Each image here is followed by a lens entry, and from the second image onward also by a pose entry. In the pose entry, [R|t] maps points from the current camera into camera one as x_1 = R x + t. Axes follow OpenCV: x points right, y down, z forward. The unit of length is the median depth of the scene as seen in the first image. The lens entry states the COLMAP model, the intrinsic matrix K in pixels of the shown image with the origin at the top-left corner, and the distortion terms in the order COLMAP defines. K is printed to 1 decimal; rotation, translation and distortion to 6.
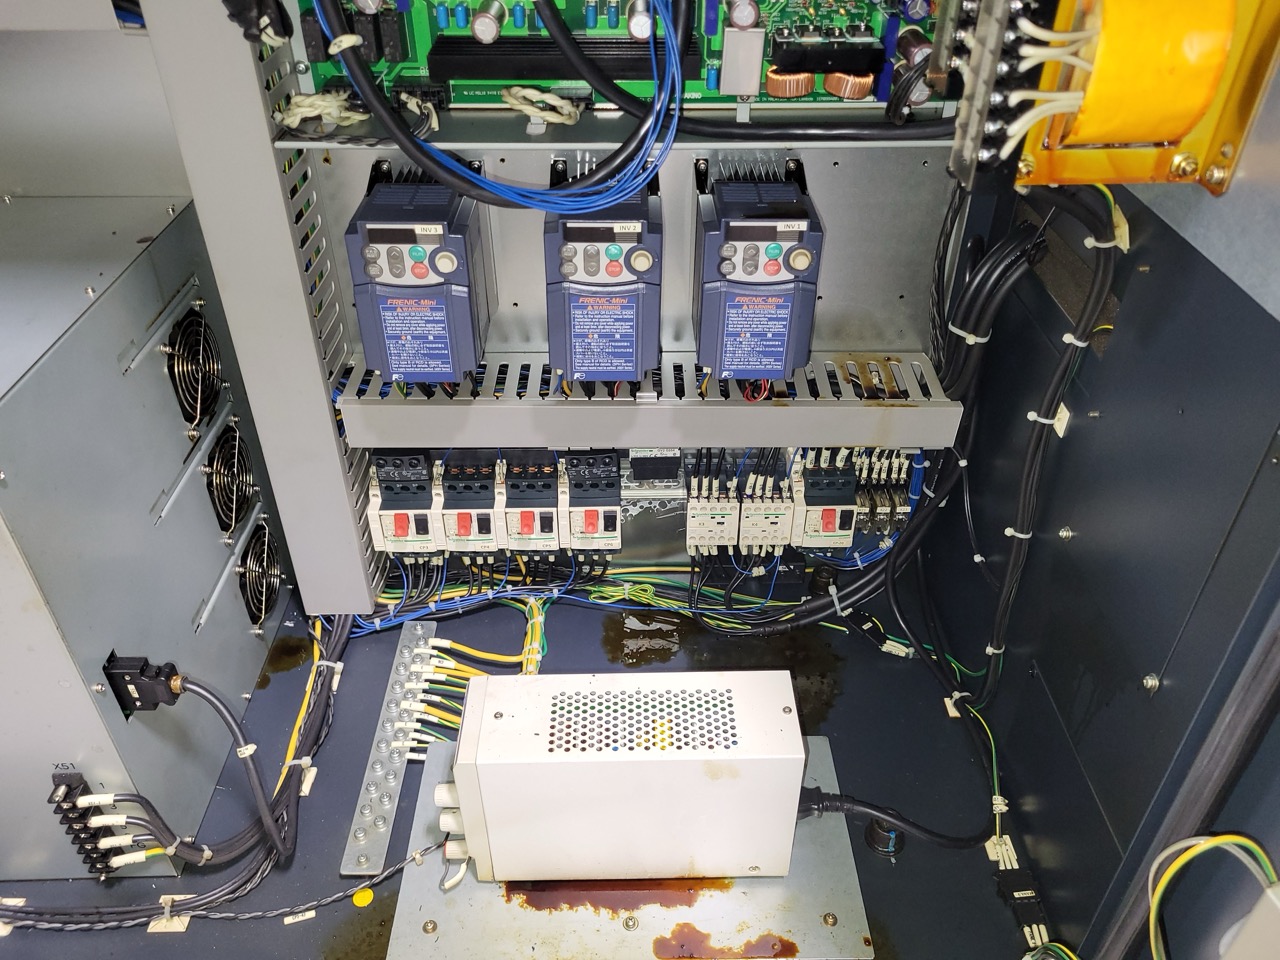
lens RADIAL K [[969.6, 0, 638.8], [0, 969.6, 469.6], [0, 0, 1]] dist [0.044036, -0.034975]
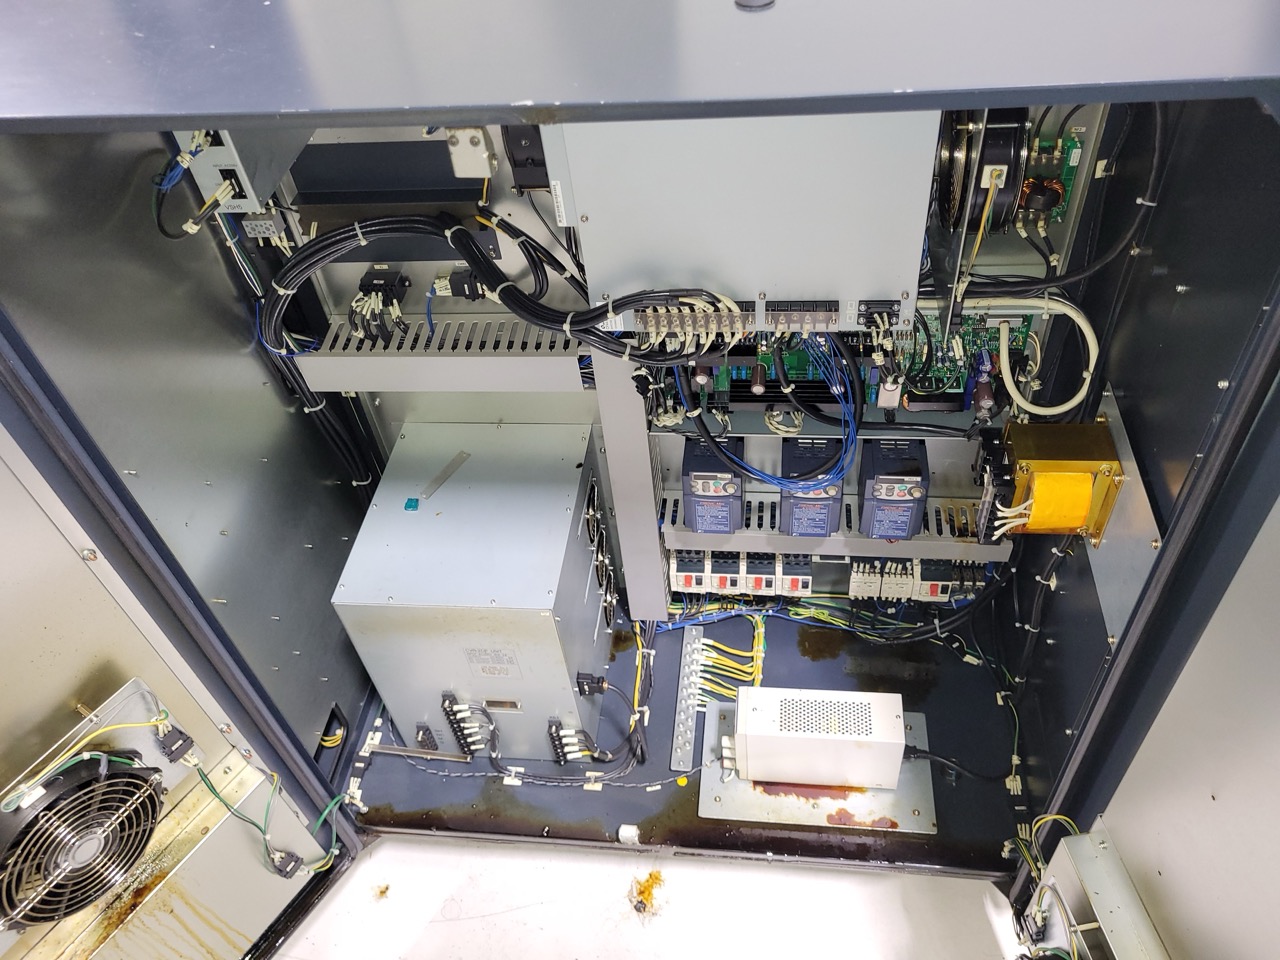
lens RADIAL K [[969.6, 0, 645.9], [0, 969.6, 454.4], [0, 0, 1]] dist [0.044036, -0.034975]
pose [[0.988501, 0.030312, -0.148147, -0.067131], [-0.005416, 0.986170, 0.165646, -0.512367], [0.151119, -0.162939, 0.974994, -0.792419]]
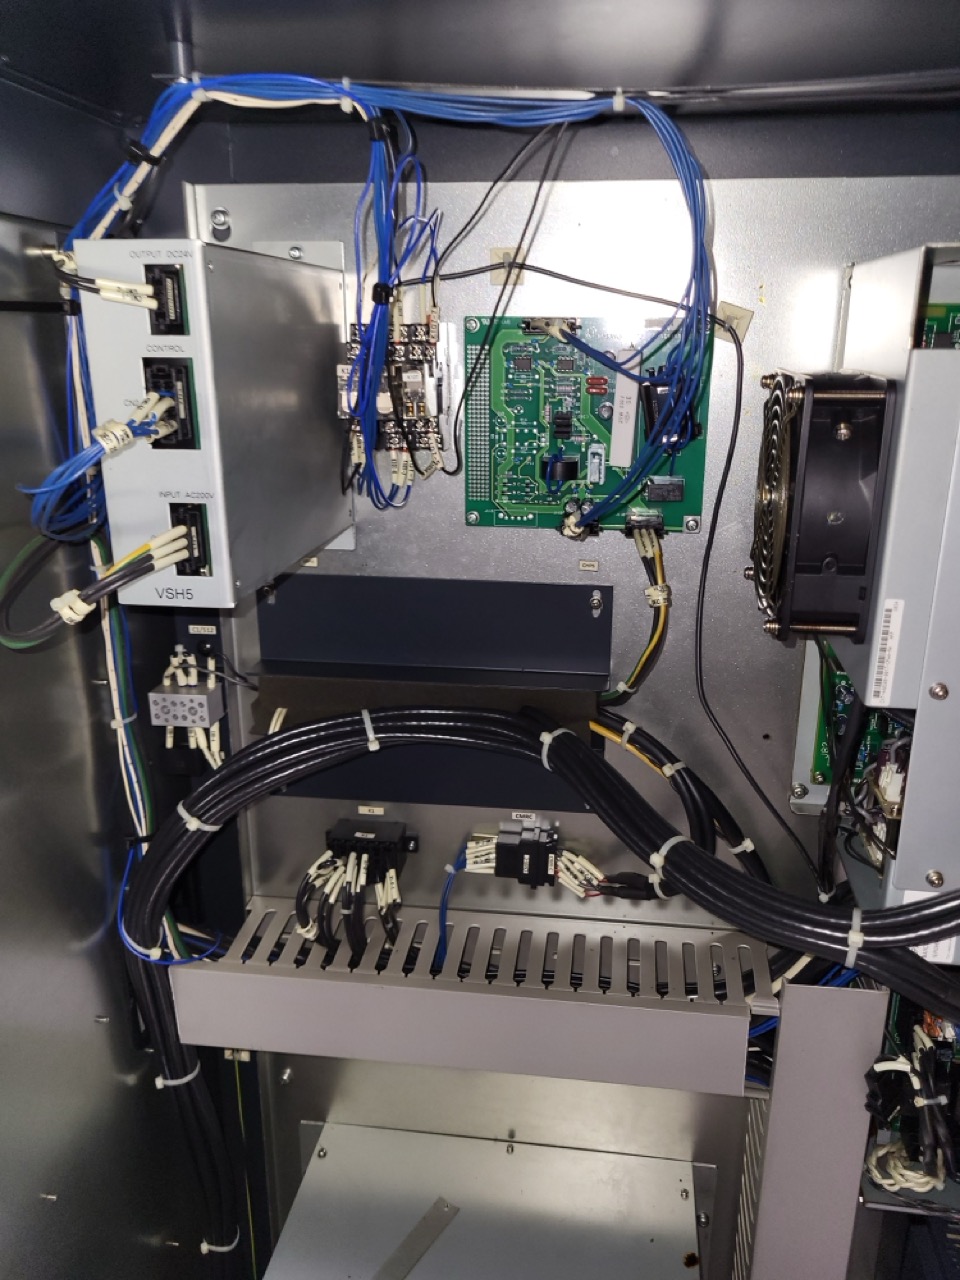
lens RADIAL K [[969.6, 0, 502.5], [0, 969.6, 659.9], [0, 0, 1]] dist [0.044036, -0.034975]
pose [[0.989066, 0.057061, -0.135989, -0.515885], [-0.095928, 0.949302, -0.299372, -0.427019], [0.112013, 0.309143, 0.944396, -0.101286]]
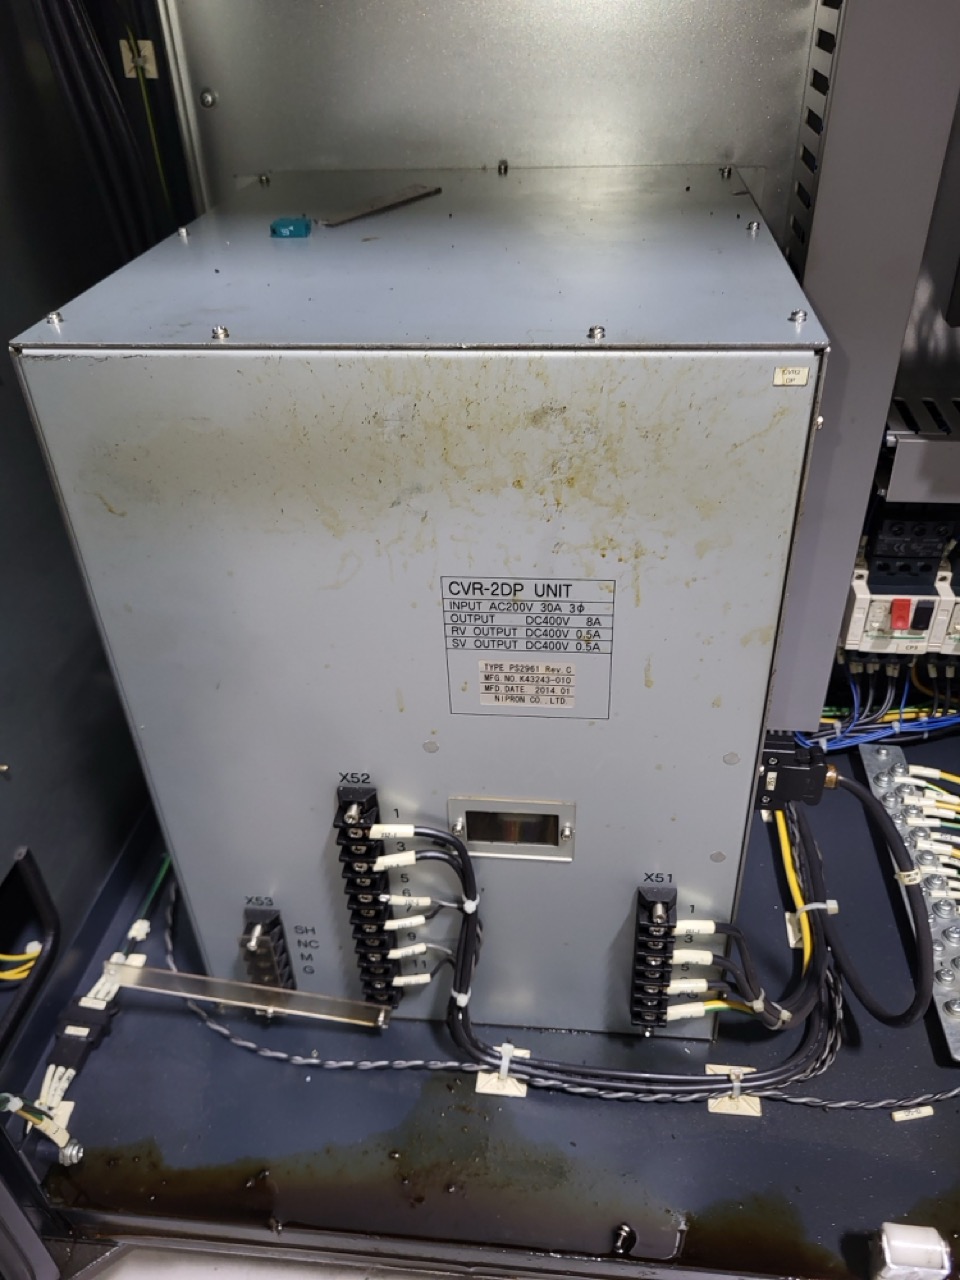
lens RADIAL K [[969.6, 0, 485.5], [0, 969.6, 659.0], [0, 0, 1]] dist [0.044036, -0.034975]
pose [[0.992115, 0.046844, -0.116244, -0.518374], [-0.046941, 0.998896, 0.001906, 0.114906], [0.116205, 0.003565, 0.993219, 0.206041]]
